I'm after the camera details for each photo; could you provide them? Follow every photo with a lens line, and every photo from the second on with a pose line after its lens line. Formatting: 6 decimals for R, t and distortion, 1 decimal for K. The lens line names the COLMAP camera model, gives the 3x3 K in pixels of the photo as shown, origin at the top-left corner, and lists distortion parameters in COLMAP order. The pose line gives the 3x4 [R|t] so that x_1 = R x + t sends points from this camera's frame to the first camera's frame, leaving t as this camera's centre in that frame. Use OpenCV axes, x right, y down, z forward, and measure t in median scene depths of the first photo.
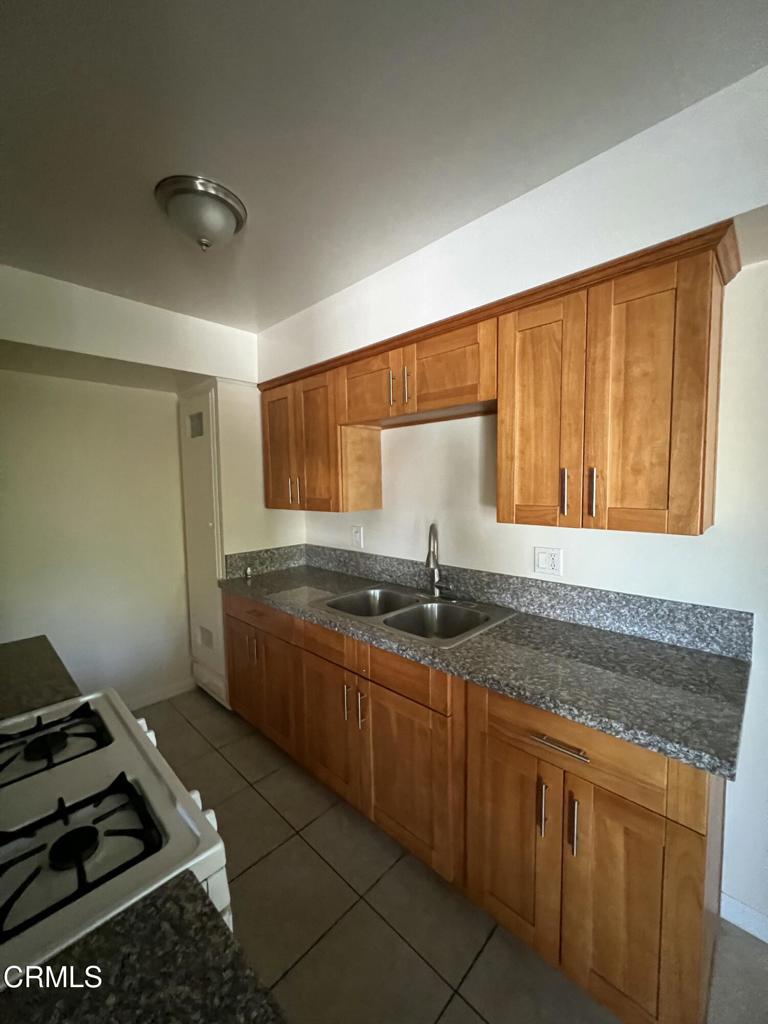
lens RADIAL K [[408.9, 0, 380.4], [0, 408.9, 511.3], [0, 0, 1]] dist [-0.000643, 0.000192]
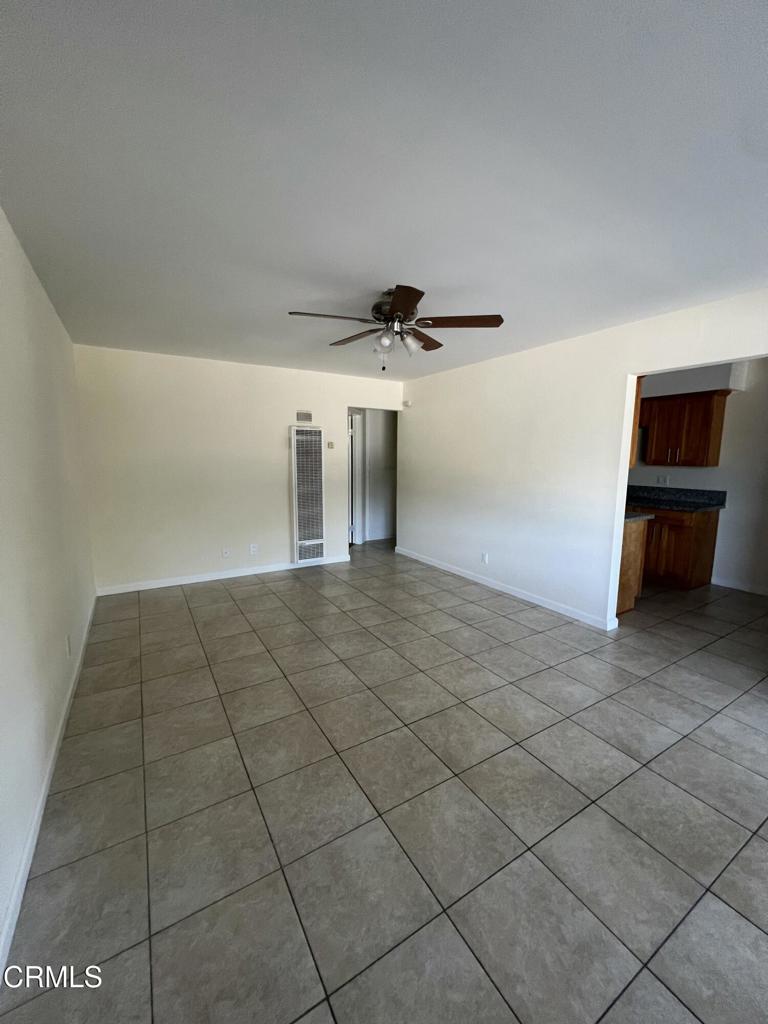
lens RADIAL K [[408.9, 0, 387.1], [0, 408.9, 506.5], [0, 0, 1]] dist [-0.000643, 0.000192]
pose [[0.968356, 0.050586, -0.244393, -0.922064], [-0.037897, 0.997692, 0.056350, 0.263200], [0.246679, -0.045305, 0.968038, -2.762258]]
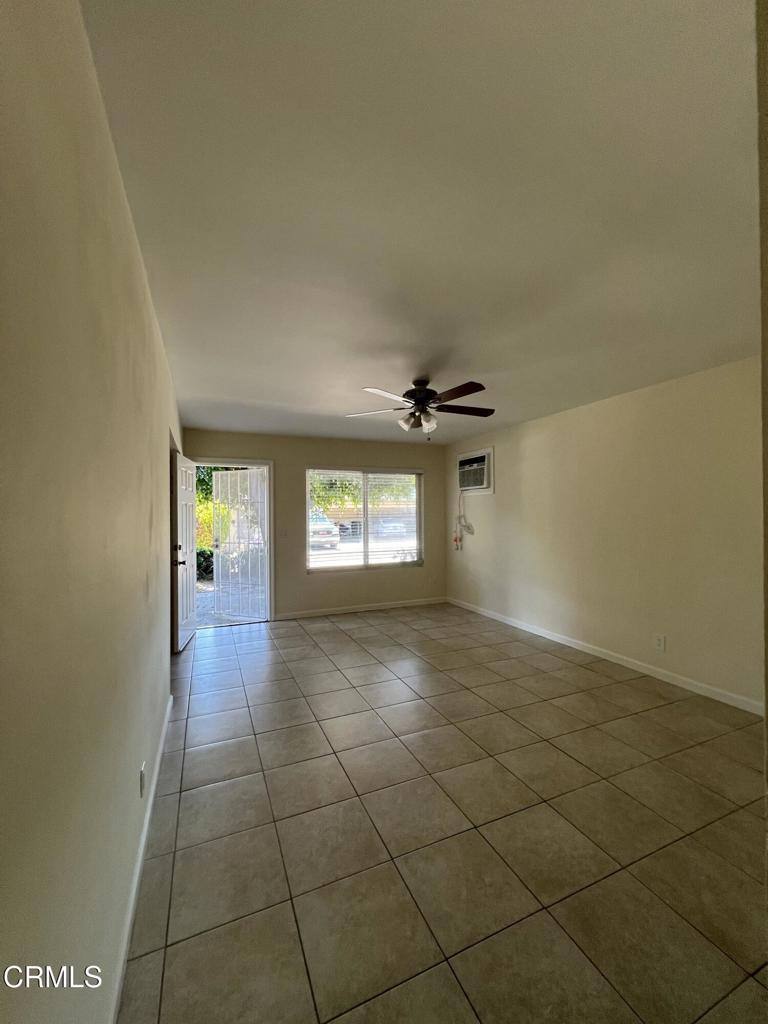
lens RADIAL K [[408.9, 0, 379.1], [0, 408.9, 513.7], [0, 0, 1]] dist [-0.000643, 0.000192]
pose [[-0.917983, 0.023459, 0.395926, -2.027505], [0.050293, 0.997076, 0.057531, 0.033734], [-0.393419, 0.072725, -0.916478, 1.170932]]
